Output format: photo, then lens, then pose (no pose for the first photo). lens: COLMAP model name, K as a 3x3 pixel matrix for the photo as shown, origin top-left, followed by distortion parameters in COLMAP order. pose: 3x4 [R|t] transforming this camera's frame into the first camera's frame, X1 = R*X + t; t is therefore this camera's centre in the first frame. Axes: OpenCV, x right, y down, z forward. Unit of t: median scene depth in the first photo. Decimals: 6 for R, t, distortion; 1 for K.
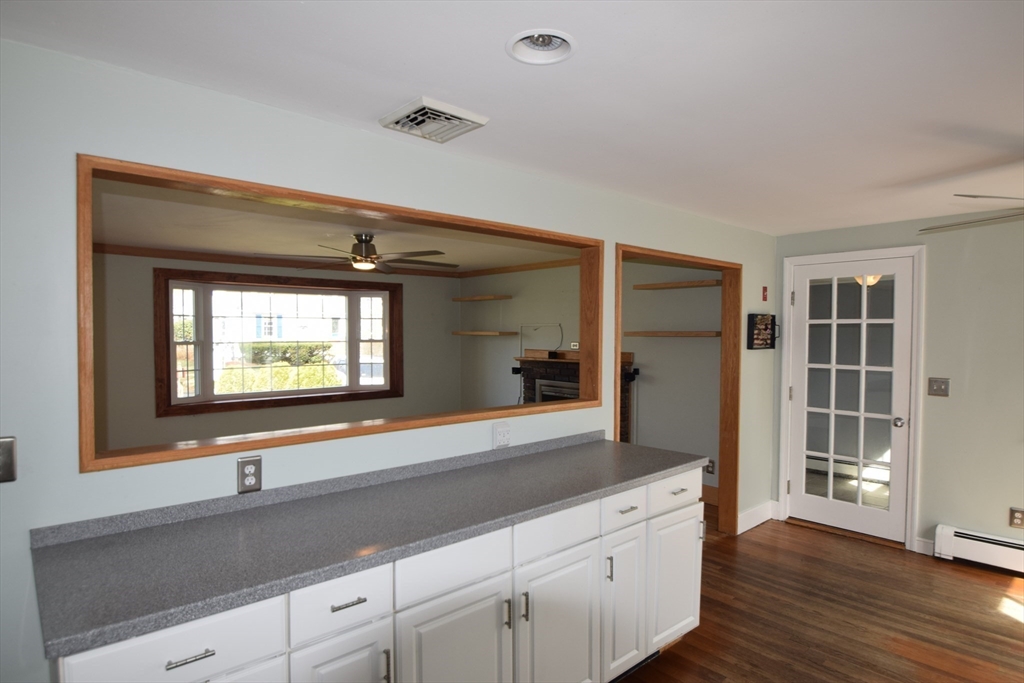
lens RADIAL K [[578.2, 0, 515.3], [0, 578.2, 351.6], [0, 0, 1]] dist [-0.018474, -0.006682]
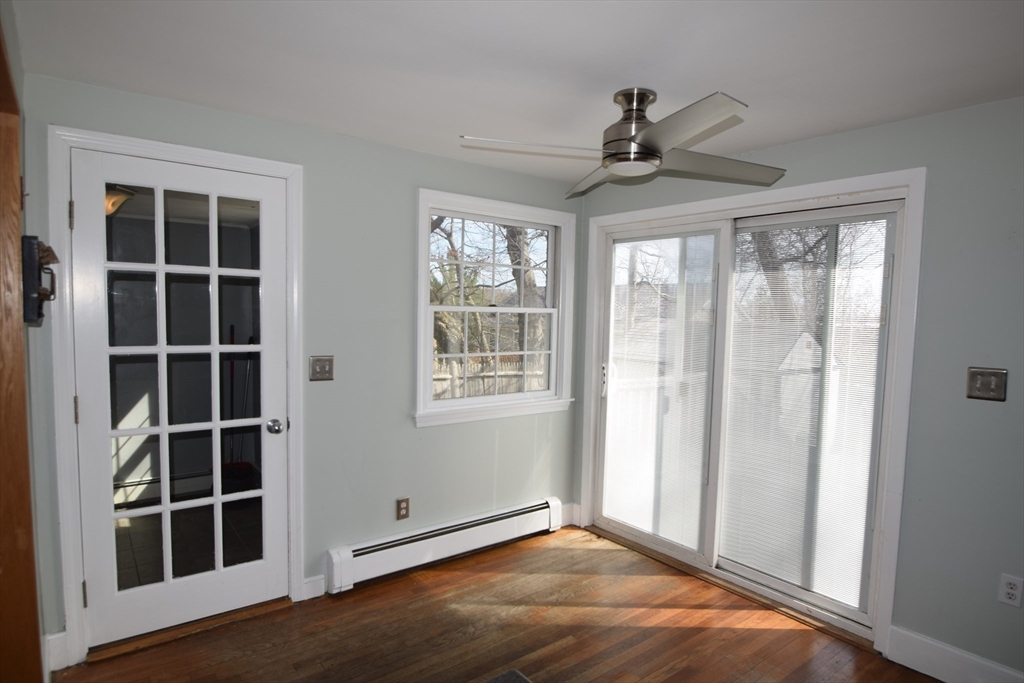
lens RADIAL K [[580.3, 0, 510.9], [0, 580.3, 357.0], [0, 0, 1]] dist [-0.010196, -0.001875]
pose [[0.070933, -0.082511, 0.994063, 0.021718], [0.009827, 0.996582, 0.082019, -0.010093], [-0.997433, 0.003951, 0.071501, 0.667532]]
